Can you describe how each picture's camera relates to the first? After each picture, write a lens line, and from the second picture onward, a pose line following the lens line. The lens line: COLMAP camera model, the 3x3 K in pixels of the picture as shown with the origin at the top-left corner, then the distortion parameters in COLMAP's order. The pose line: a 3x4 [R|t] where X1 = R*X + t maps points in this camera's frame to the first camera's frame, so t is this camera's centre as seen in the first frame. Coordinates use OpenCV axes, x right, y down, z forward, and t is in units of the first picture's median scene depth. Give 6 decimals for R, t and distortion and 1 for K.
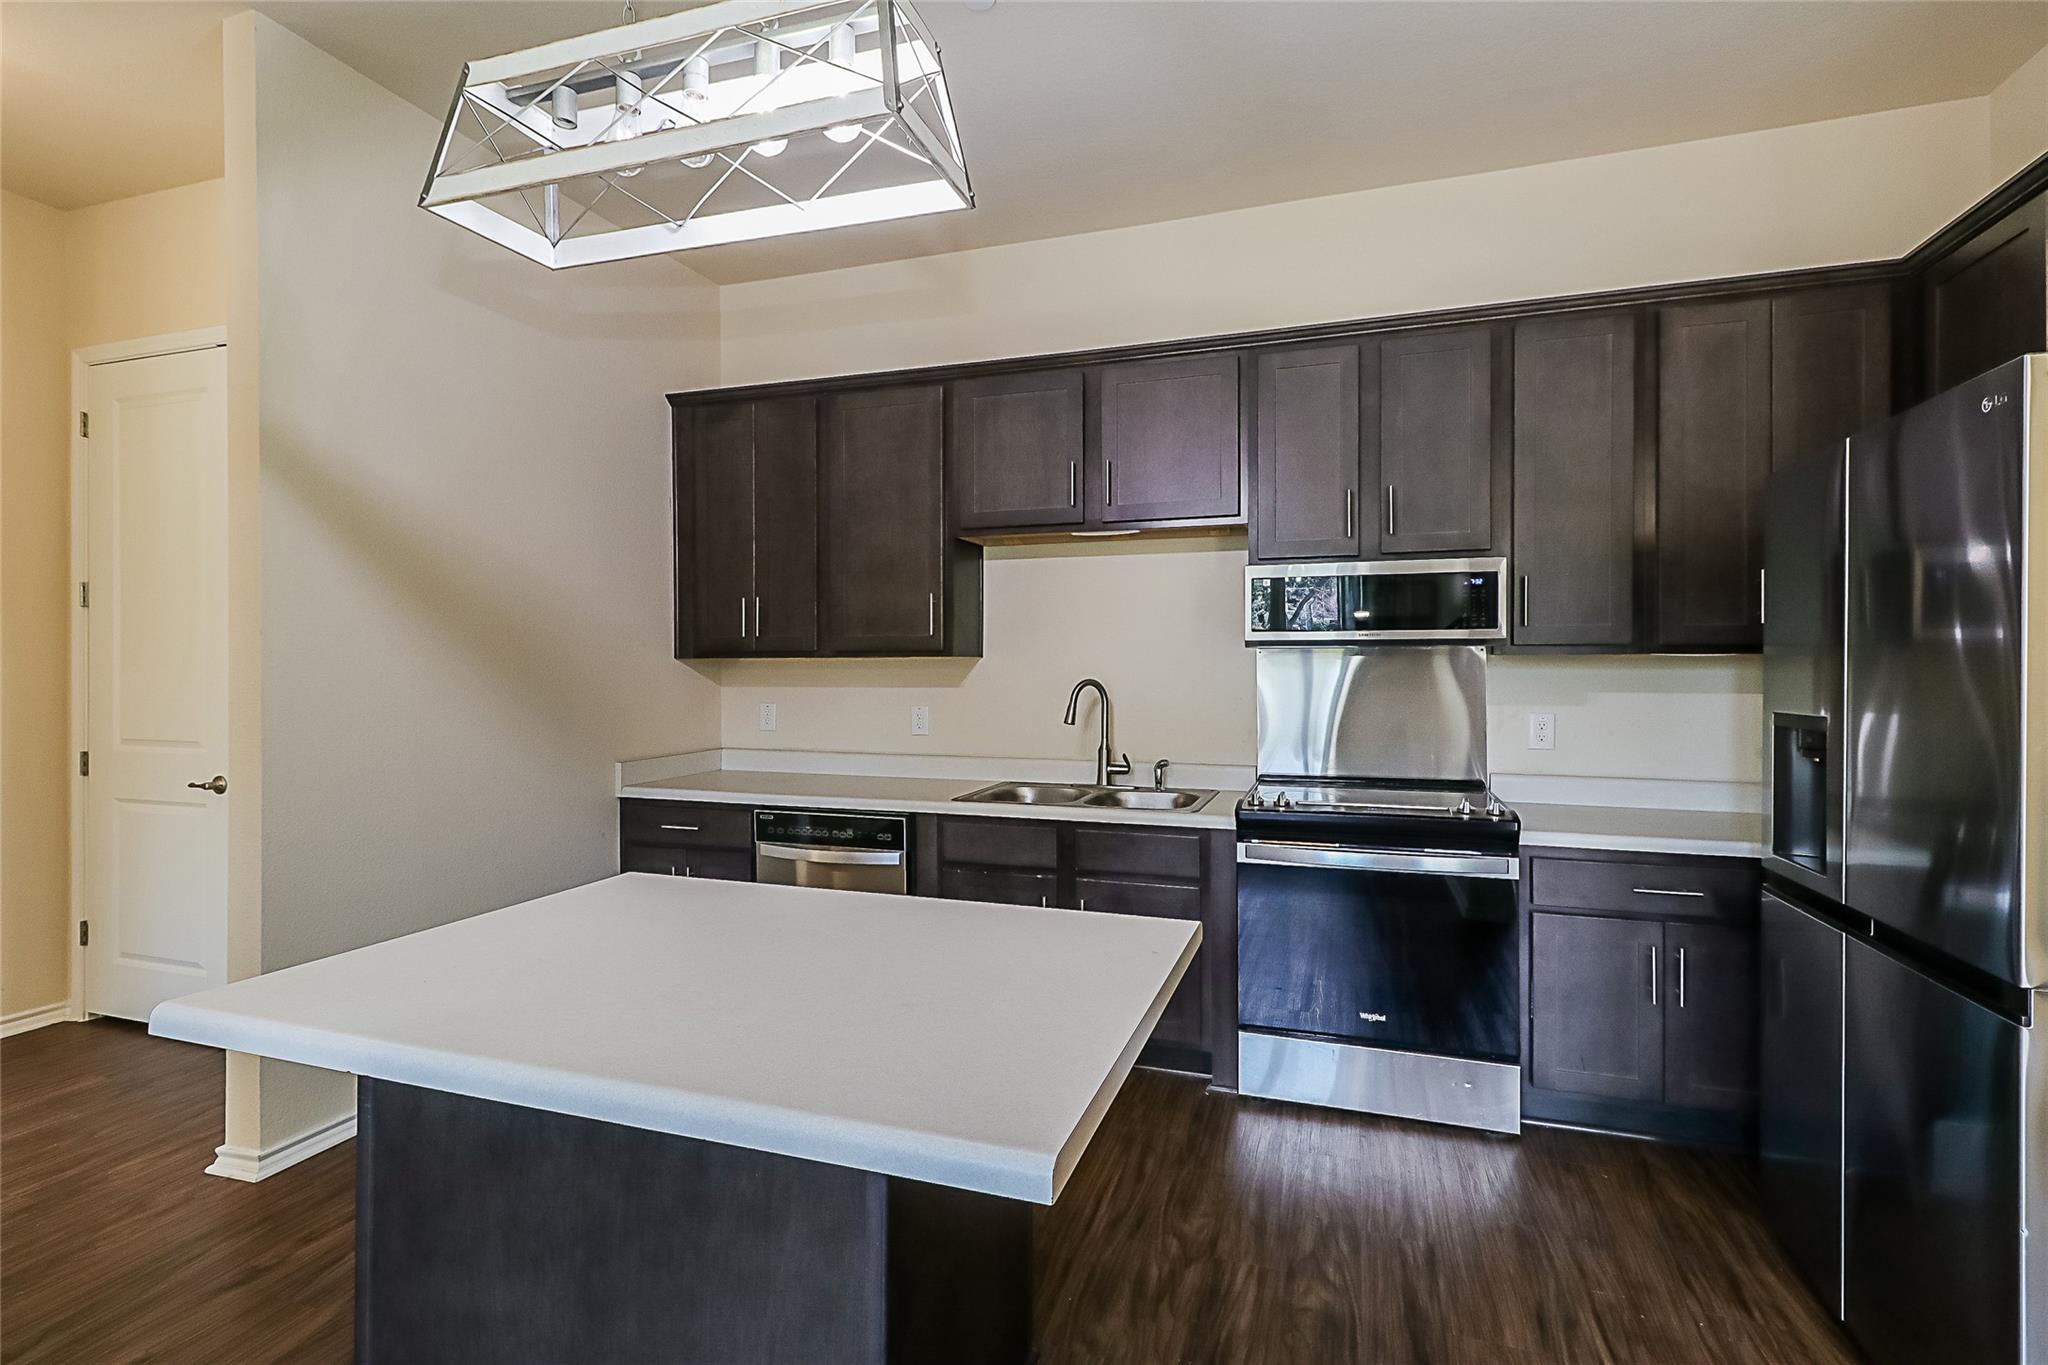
lens RADIAL K [[971.5, 0, 1028.8], [0, 971.5, 663.3], [0, 0, 1]] dist [-0.000297, -0.000427]
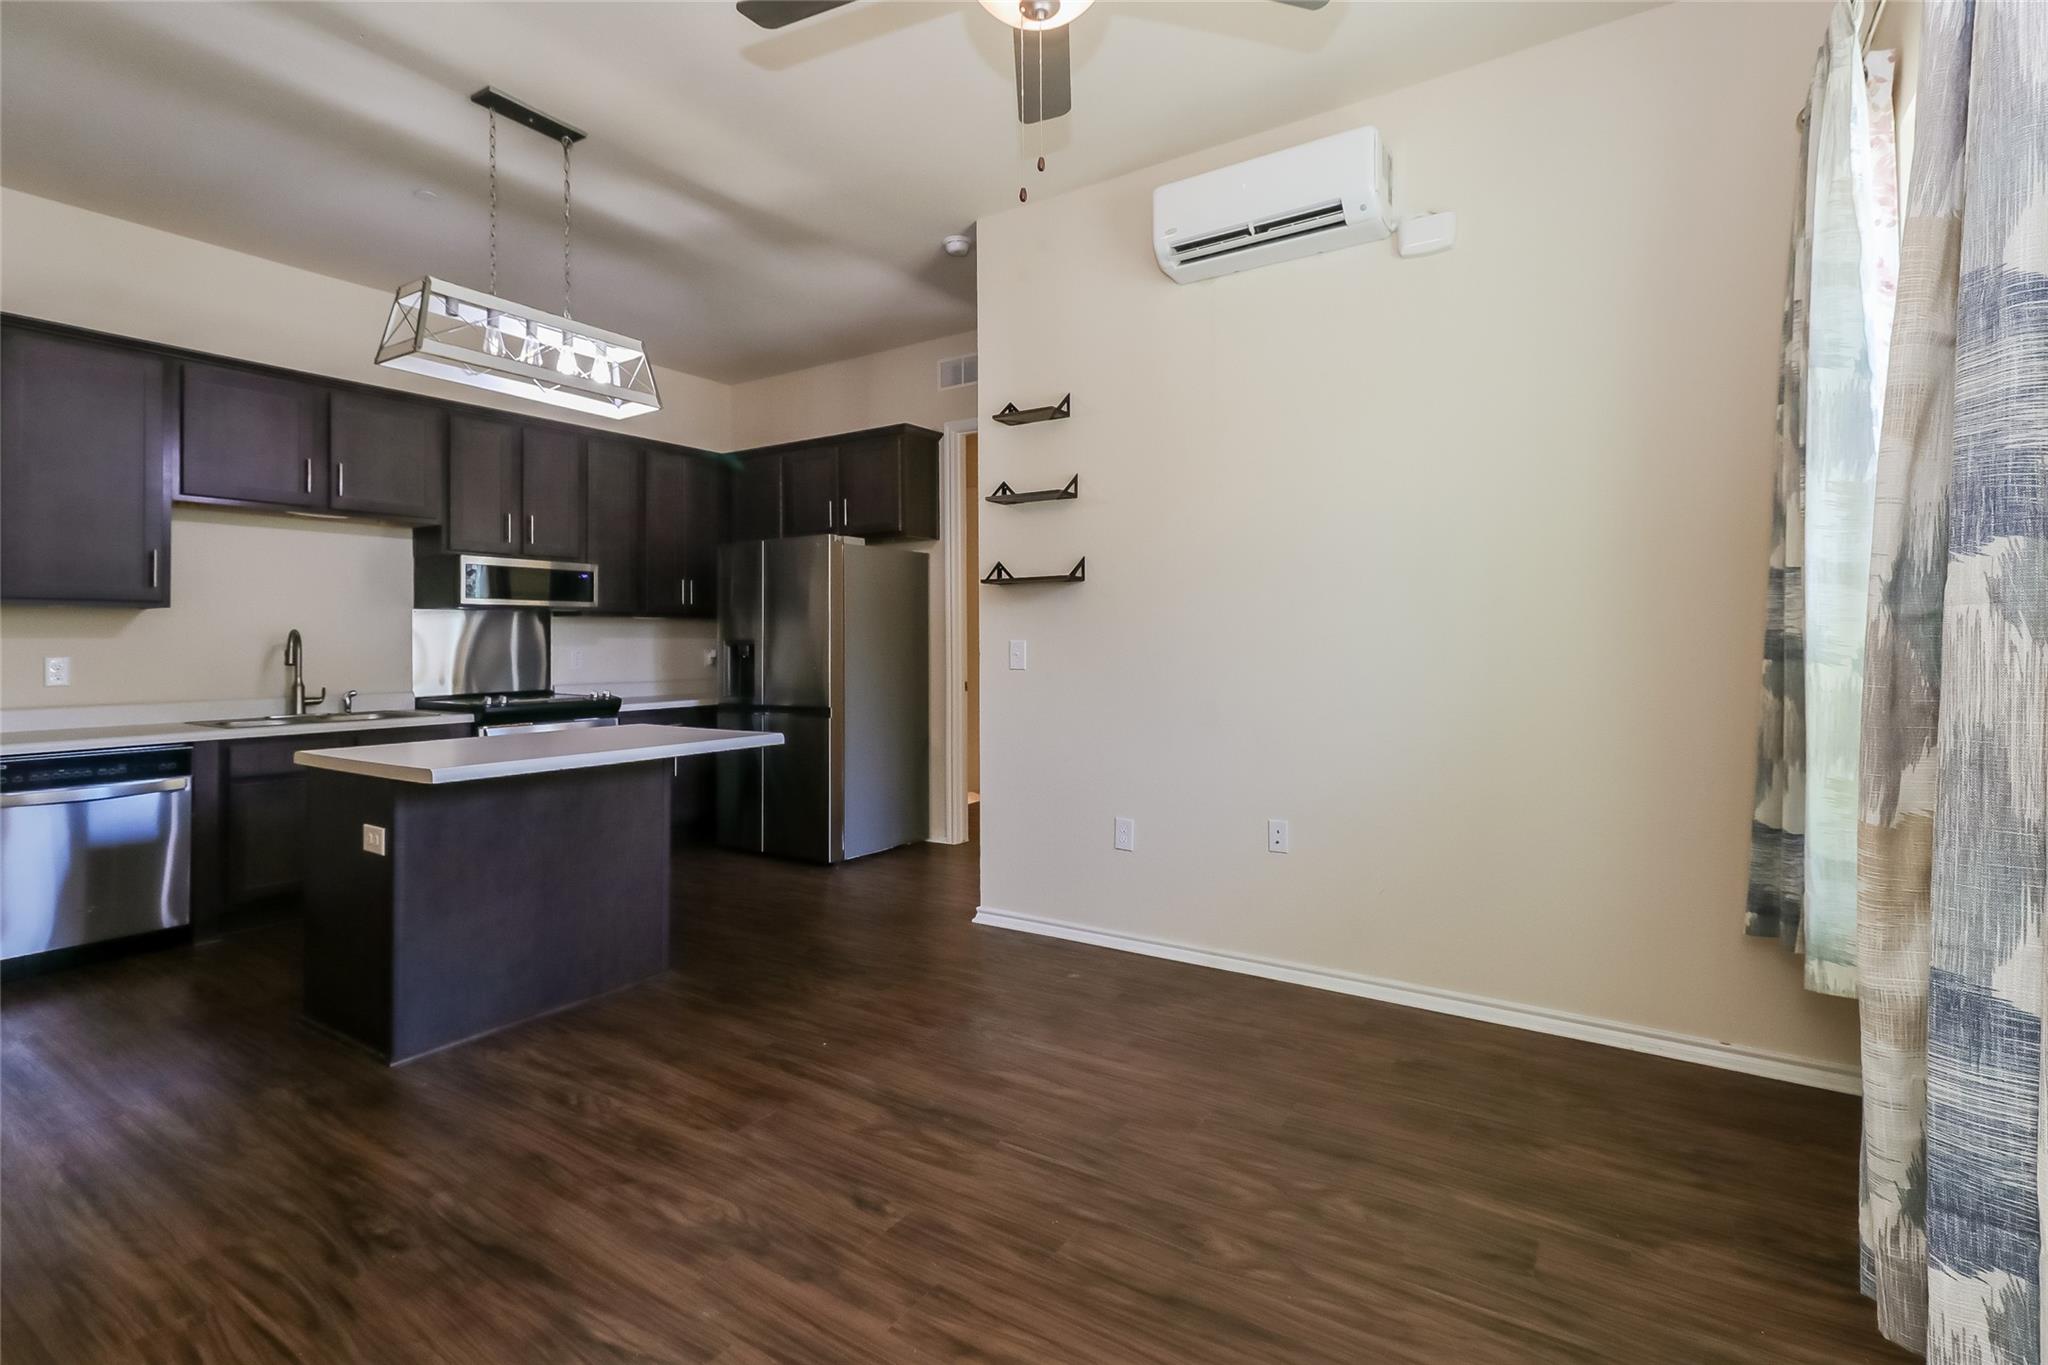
lens RADIAL K [[957.7, 0, 996.3], [0, 957.7, 633.5], [0, 0, 1]] dist [-0.002365, -0.000416]
pose [[0.274200, 0.007919, 0.961640, -0.954703], [0.001705, 0.999961, -0.008721, 0.037416], [-0.961671, 0.004031, 0.274176, -0.223694]]
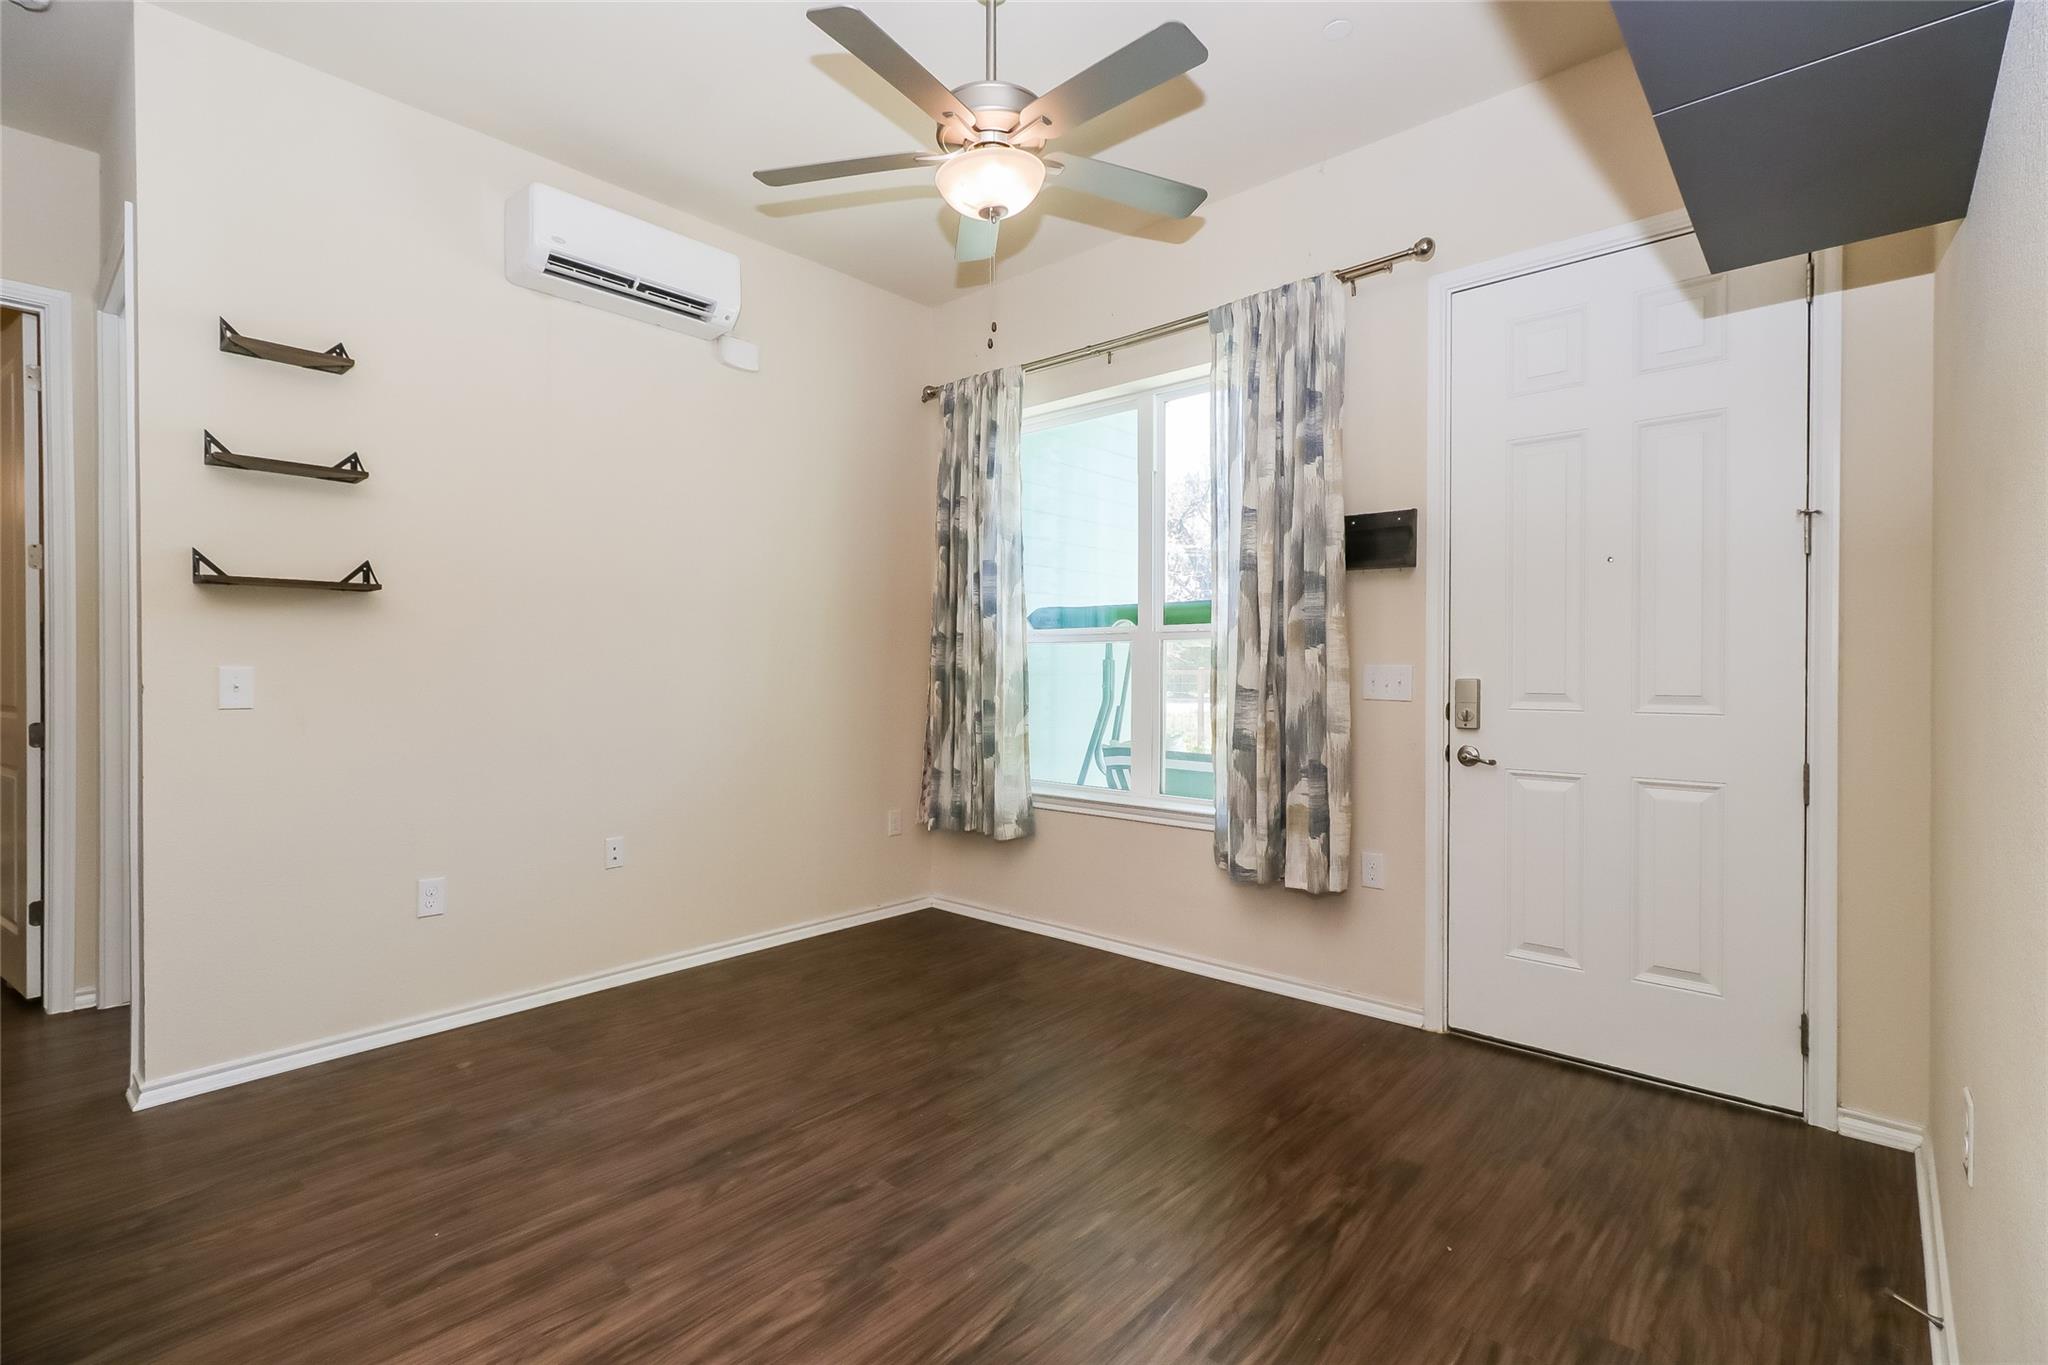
lens RADIAL K [[953.0, 0, 1042.9], [0, 953.0, 678.5], [0, 0, 1]] dist [-0.000419, -0.000680]
pose [[-0.923708, -0.006631, 0.383040, -0.759966], [-0.004060, 0.999963, 0.007522, 0.036487], [-0.383076, 0.005393, -0.923701, 0.562904]]
